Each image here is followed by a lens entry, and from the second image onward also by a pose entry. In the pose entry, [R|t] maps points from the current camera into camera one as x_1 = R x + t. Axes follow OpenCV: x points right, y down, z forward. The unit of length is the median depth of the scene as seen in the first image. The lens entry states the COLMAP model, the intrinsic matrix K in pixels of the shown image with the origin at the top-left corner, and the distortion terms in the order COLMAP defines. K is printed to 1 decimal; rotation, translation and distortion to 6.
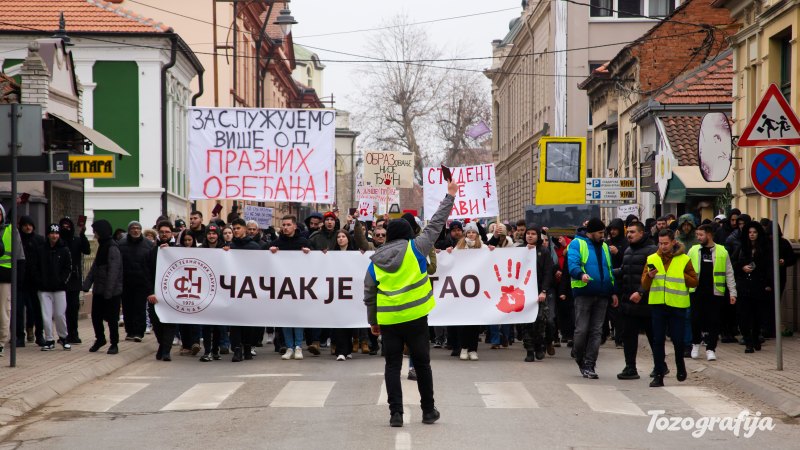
lens RADIAL K [[2241.2, 0, 400.0], [0, 2241.2, 225.0], [0, 0, 1]] dist [0.229288, -0.373358]
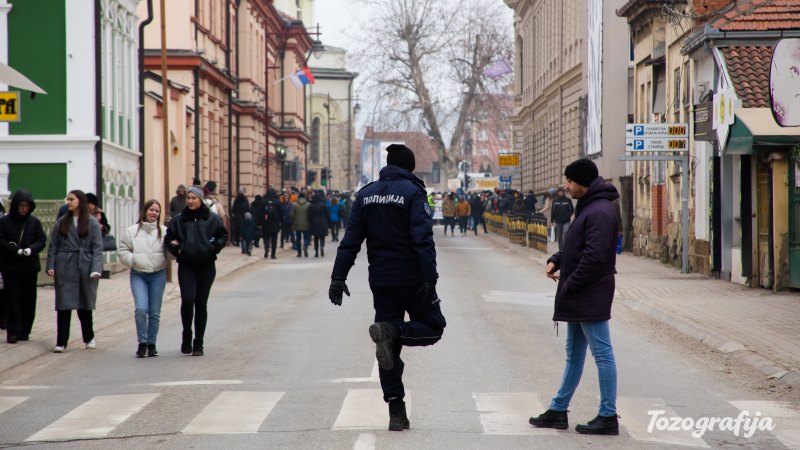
lens RADIAL K [[2622.7, 0, 401.6], [0, 2622.7, 179.0], [0, 0, 1]] dist [0.558445, 0.673607]
pose [[0.999996, 0.000067, -0.002828, 0.005575], [-0.000072, 0.999998, -0.001772, 0.000470], [0.002827, 0.001773, 0.999994, 0.059677]]
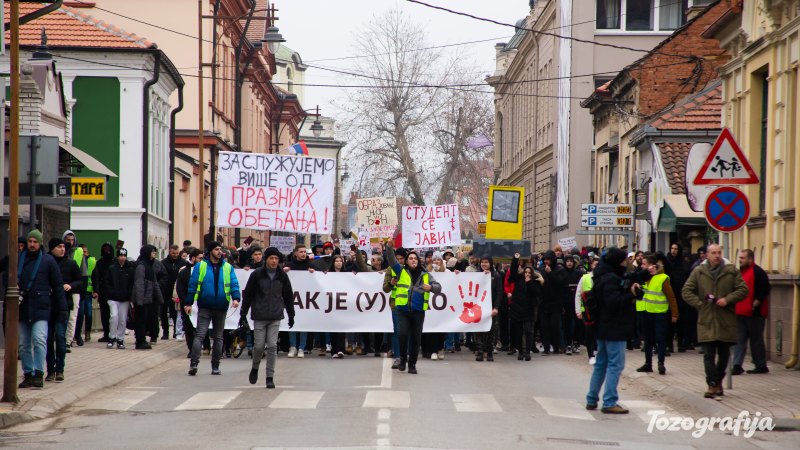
lens RADIAL K [[2622.7, 0, 401.6], [0, 2622.7, 179.0], [0, 0, 1]] dist [0.558445, 0.673607]
pose [[0.999887, 0.014578, 0.003756, 0.001282], [-0.014473, 0.999547, -0.026393, -0.000674], [-0.004139, 0.026335, 0.999645, -0.136381]]
